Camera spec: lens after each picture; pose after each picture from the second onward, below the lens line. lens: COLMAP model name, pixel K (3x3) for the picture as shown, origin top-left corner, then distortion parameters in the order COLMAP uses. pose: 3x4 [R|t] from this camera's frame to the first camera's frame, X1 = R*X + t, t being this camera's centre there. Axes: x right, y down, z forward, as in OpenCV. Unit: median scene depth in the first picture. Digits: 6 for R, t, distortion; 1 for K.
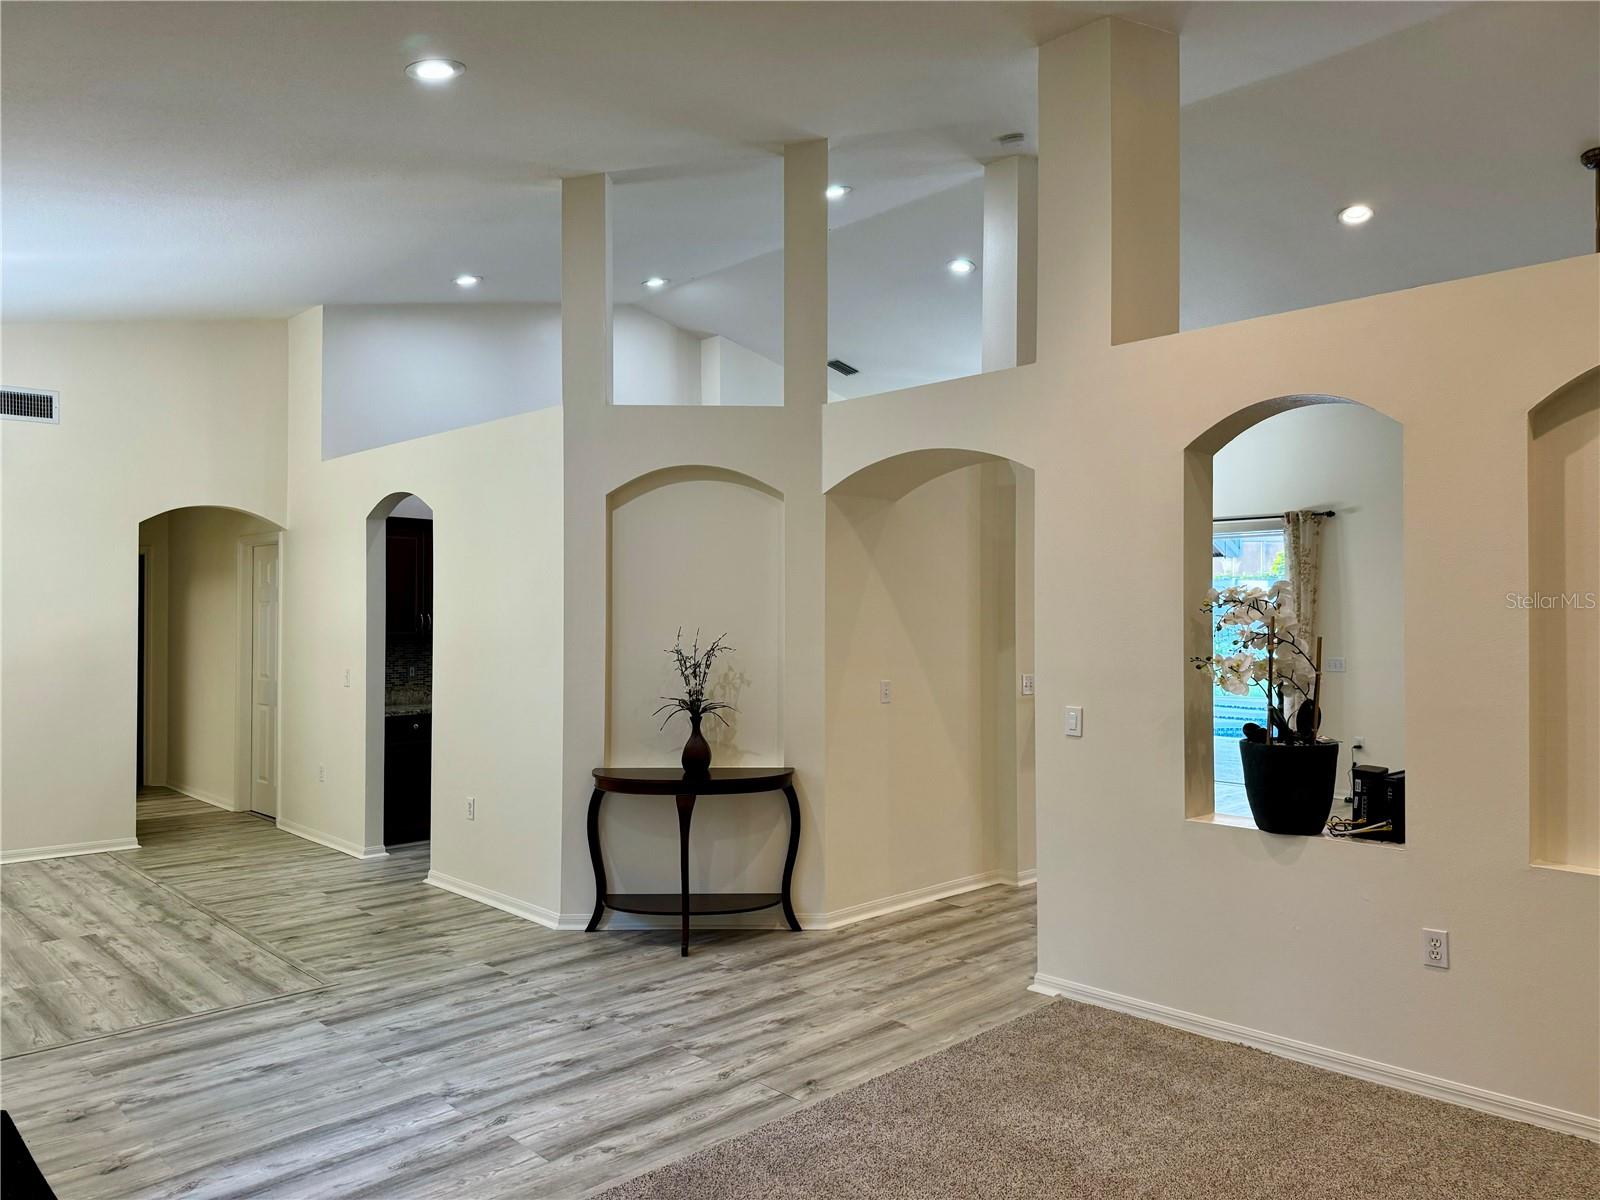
lens RADIAL K [[1126.6, 0, 803.0], [0, 1126.6, 597.6], [0, 0, 1]] dist [0.011355, -0.033681]
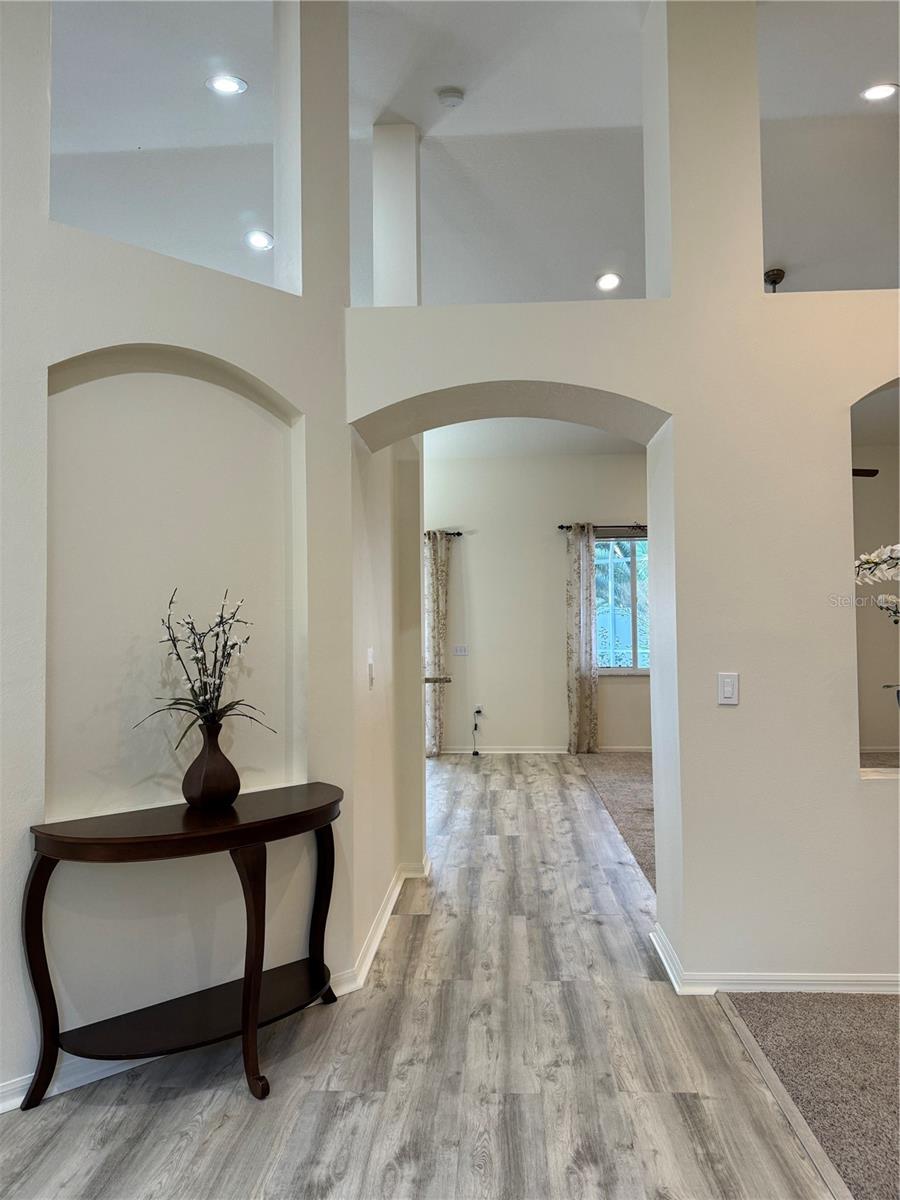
lens RADIAL K [[844.9, 0, 452.2], [0, 844.9, 604.1], [0, 0, 1]] dist [0.011355, -0.033681]
pose [[0.736672, 0.013638, 0.676113, -0.337921], [0.001015, 0.999773, -0.021272, 0.047039], [-0.676250, 0.016357, 0.736491, 0.547596]]
